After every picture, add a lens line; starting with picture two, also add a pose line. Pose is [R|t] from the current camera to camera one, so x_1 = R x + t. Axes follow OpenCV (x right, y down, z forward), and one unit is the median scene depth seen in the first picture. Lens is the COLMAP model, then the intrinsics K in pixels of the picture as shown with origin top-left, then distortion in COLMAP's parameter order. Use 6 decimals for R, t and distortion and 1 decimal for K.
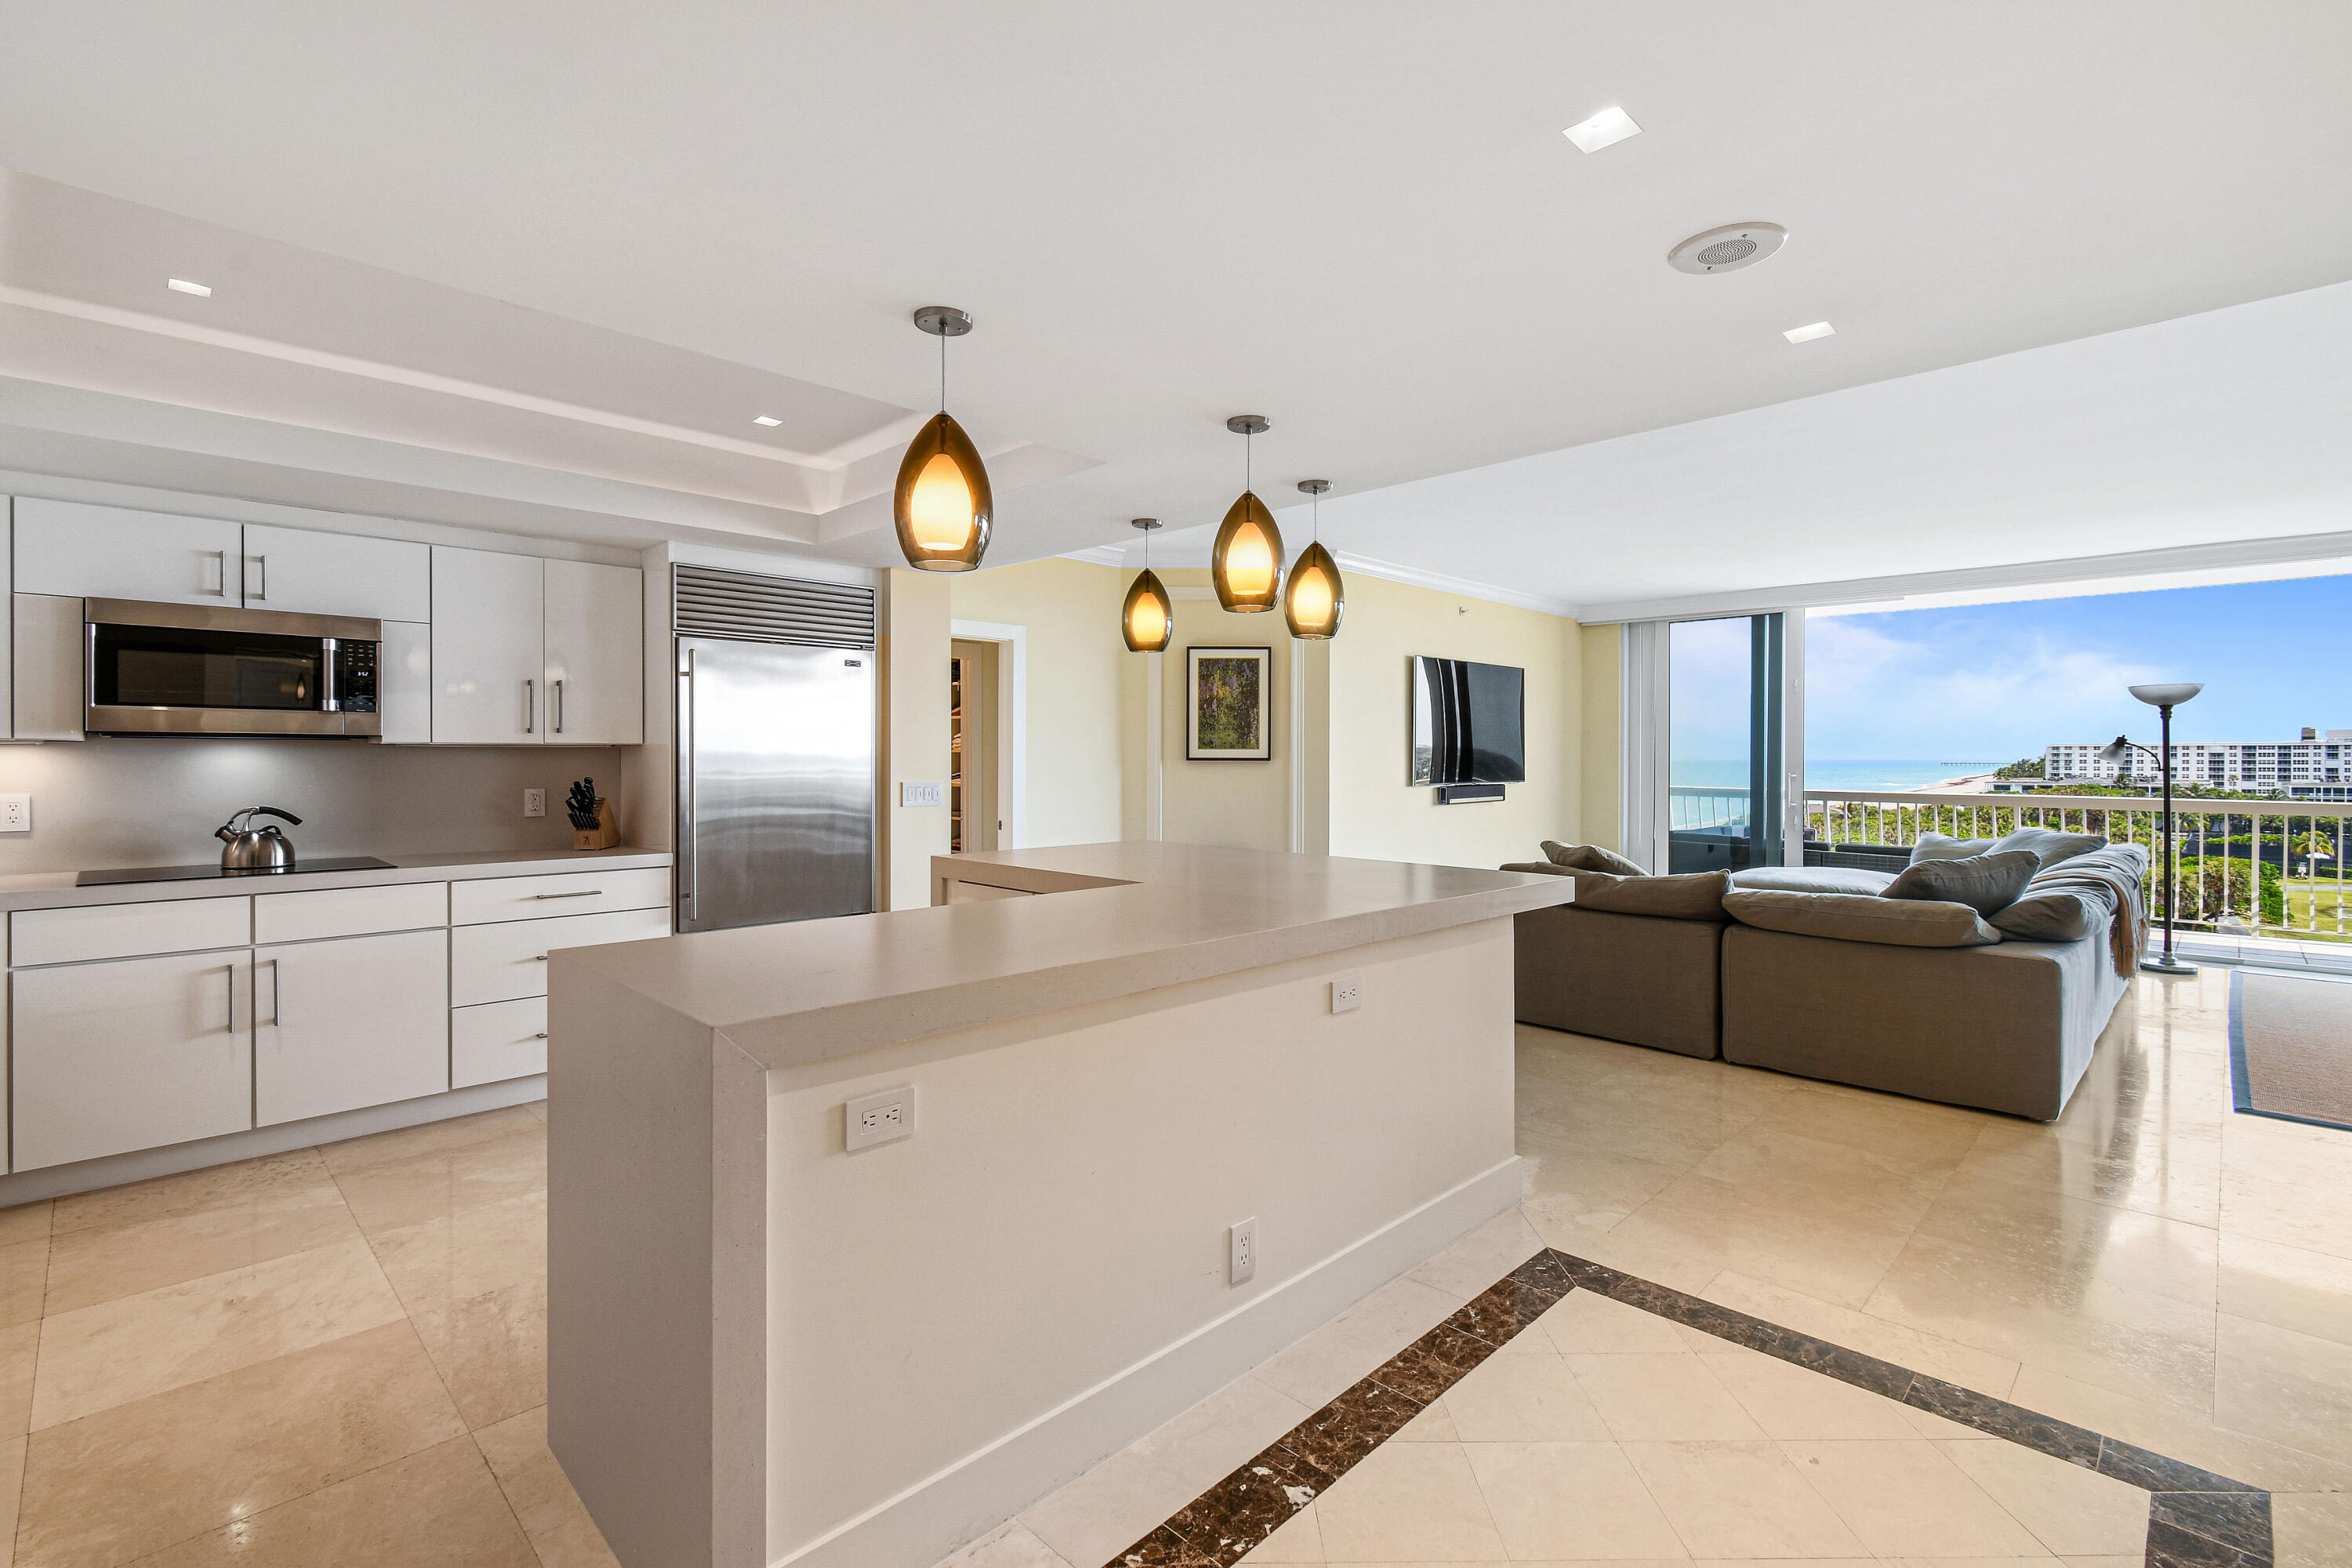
lens RADIAL K [[1061.6, 0, 1188.5], [0, 1061.6, 766.2], [0, 0, 1]] dist [0.001909, -0.002076]
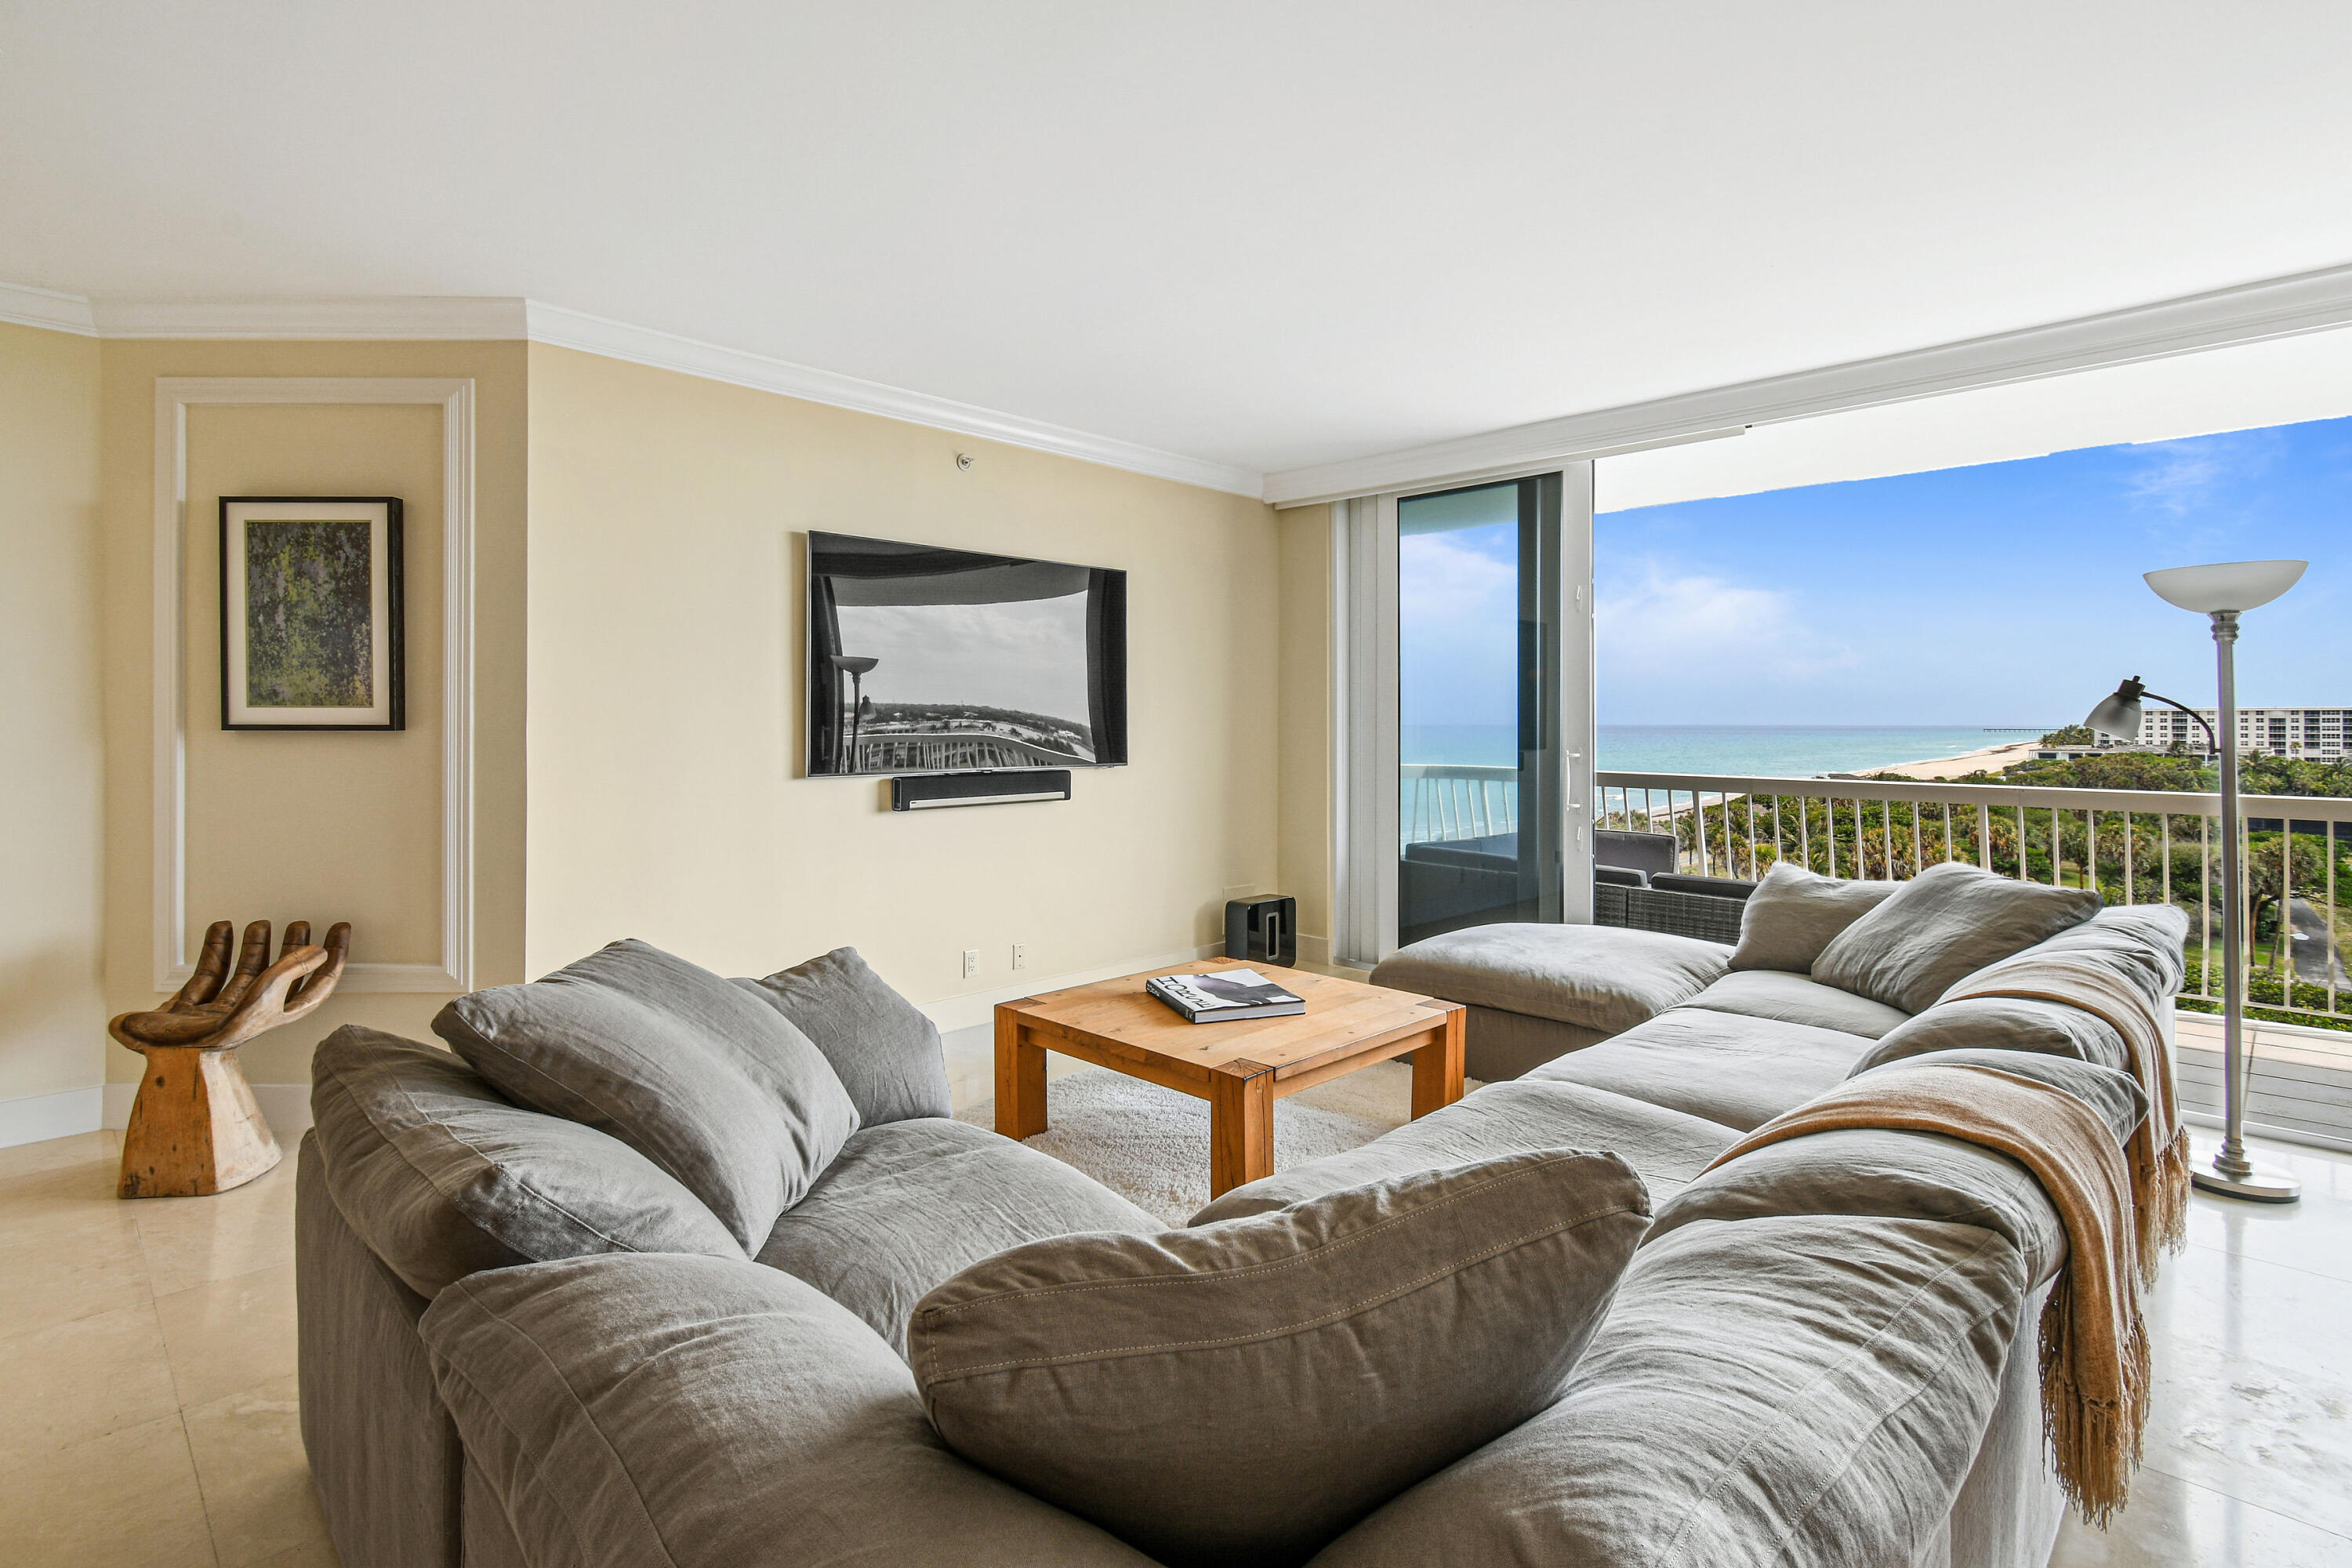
lens RADIAL K [[1137.1, 0, 1178.2], [0, 1137.1, 721.3], [0, 0, 1]] dist [-0.002967, -0.000880]
pose [[1.000000, -0.000353, -0.000736, 0.698202], [0.000345, 0.999948, -0.010216, -0.006222], [0.000740, 0.010215, 0.999948, 0.760454]]
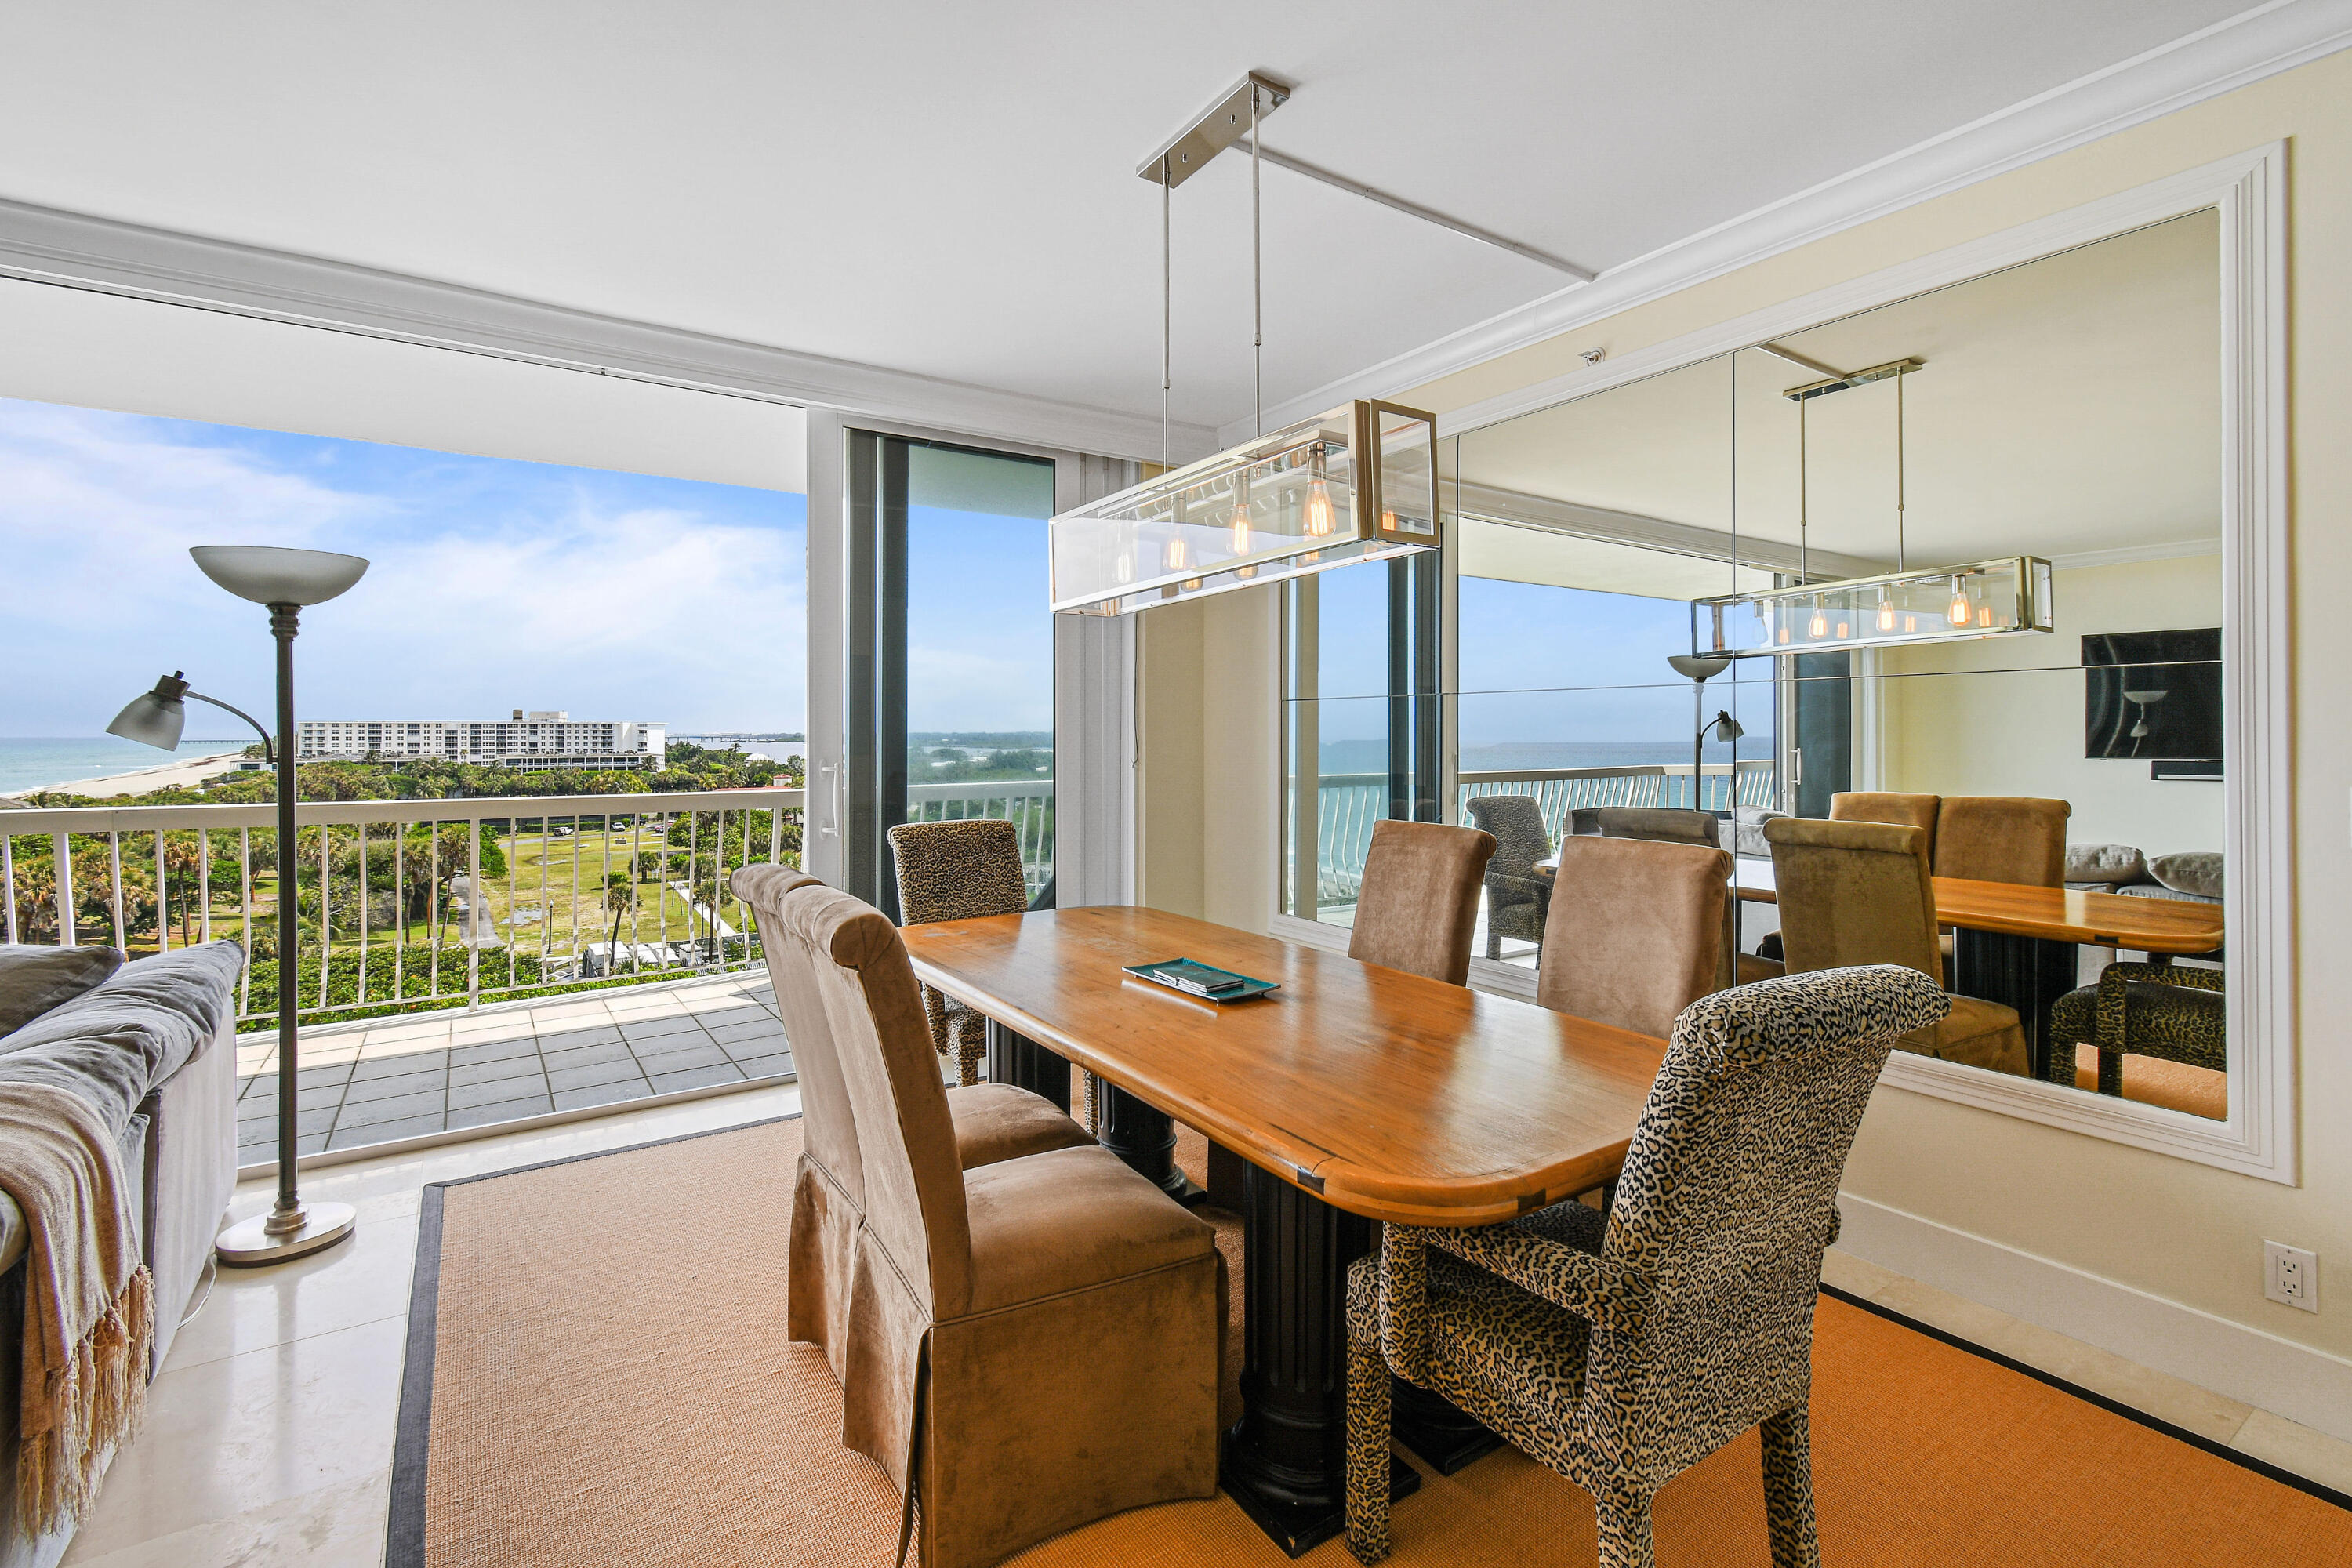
lens RADIAL K [[1061.7, 0, 1188.7], [0, 1061.7, 723.3], [0, 0, 1]] dist [0.002262, -0.001875]
pose [[0.193701, 0.008464, 0.981024, 0.876975], [0.009832, 0.999896, -0.010568, -0.003868], [-0.981011, 0.011692, 0.193598, 0.863950]]
